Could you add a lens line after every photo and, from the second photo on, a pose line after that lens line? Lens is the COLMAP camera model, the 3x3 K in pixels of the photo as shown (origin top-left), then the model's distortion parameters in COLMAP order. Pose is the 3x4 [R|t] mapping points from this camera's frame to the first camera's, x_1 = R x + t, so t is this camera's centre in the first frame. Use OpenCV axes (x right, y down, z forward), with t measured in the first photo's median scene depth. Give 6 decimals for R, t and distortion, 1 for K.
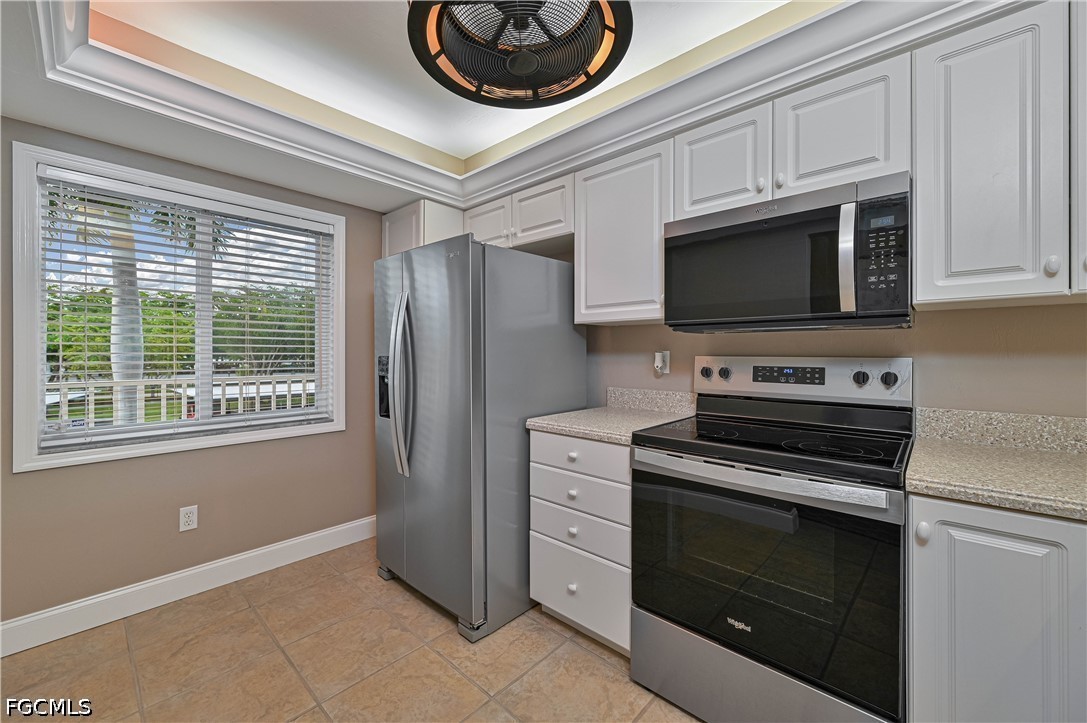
lens RADIAL K [[432.0, 0, 544.9], [0, 432.0, 355.4], [0, 0, 1]] dist [0.010329, -0.000155]
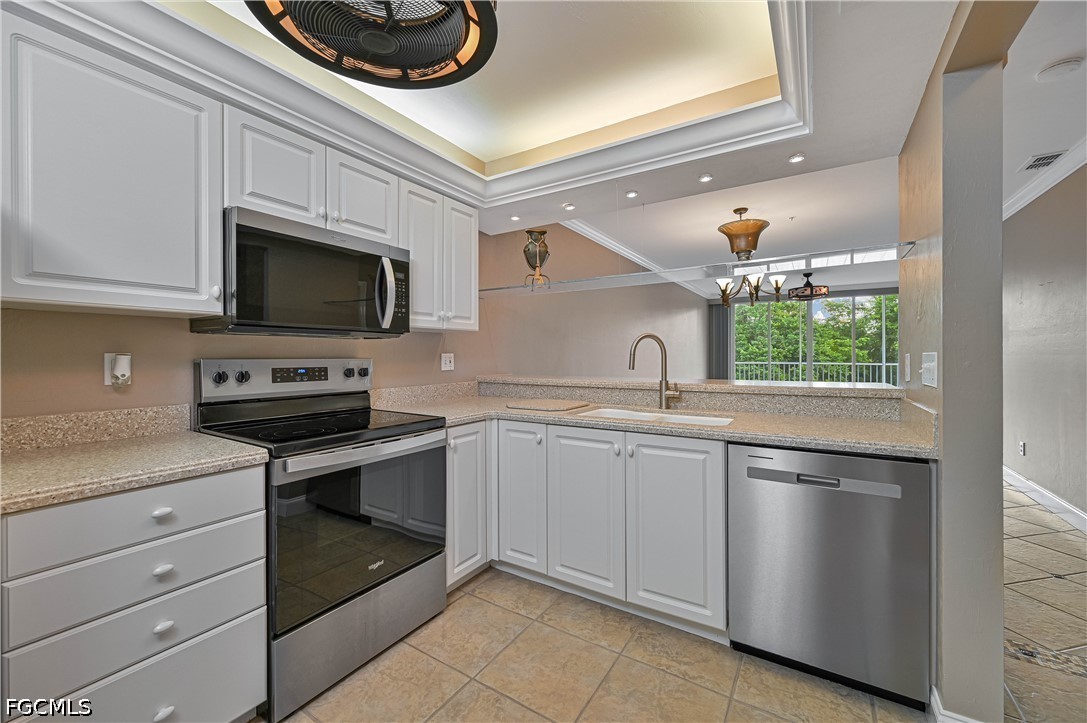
lens RADIAL K [[432.0, 0, 549.4], [0, 432.0, 361.1], [0, 0, 1]] dist [0.010329, -0.000155]
pose [[-0.182918, -0.013097, 0.983041, -0.727024], [0.007318, 0.999865, 0.014683, -0.003088], [-0.983101, 0.009880, -0.182798, 0.578478]]
